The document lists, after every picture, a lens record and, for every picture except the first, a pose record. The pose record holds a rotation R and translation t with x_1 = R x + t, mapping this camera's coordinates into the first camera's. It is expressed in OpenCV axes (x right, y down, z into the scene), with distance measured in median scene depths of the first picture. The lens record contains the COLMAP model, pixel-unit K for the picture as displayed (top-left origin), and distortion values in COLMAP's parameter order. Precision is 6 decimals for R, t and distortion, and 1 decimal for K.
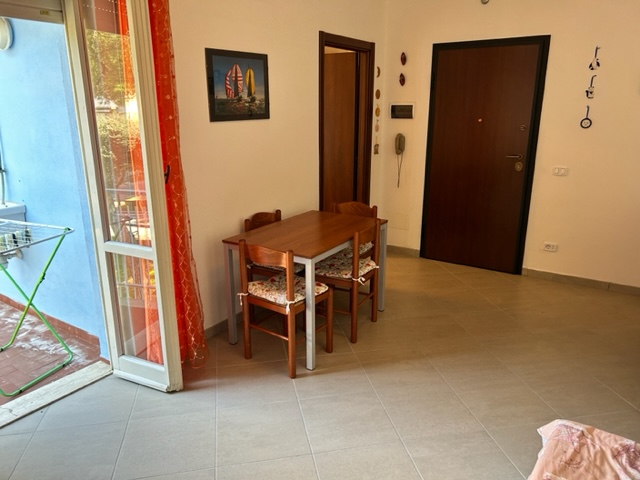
lens RADIAL K [[480.9, 0, 317.4], [0, 480.9, 240.0], [0, 0, 1]] dist [0.045906, -0.037650]
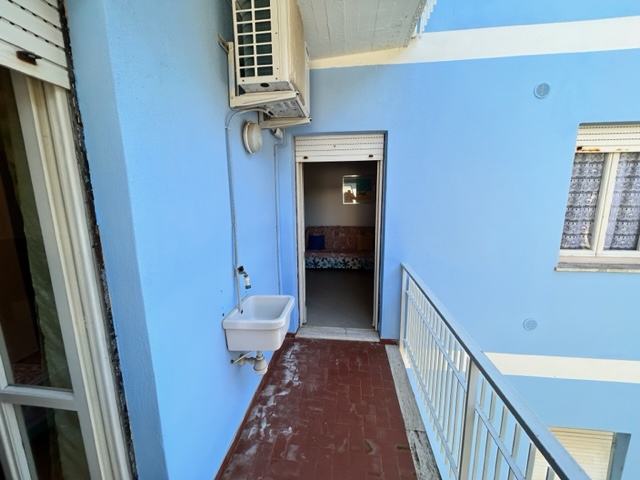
lens RADIAL K [[257.3, 0, 317.7], [0, 257.3, 239.3], [0, 0, 1]] dist [-0.000408, -0.000010]
pose [[-0.458363, -0.149804, 0.876049, -0.979439], [0.249564, 0.924341, 0.288638, -0.262157], [-0.853007, 0.350932, -0.386298, 0.904807]]
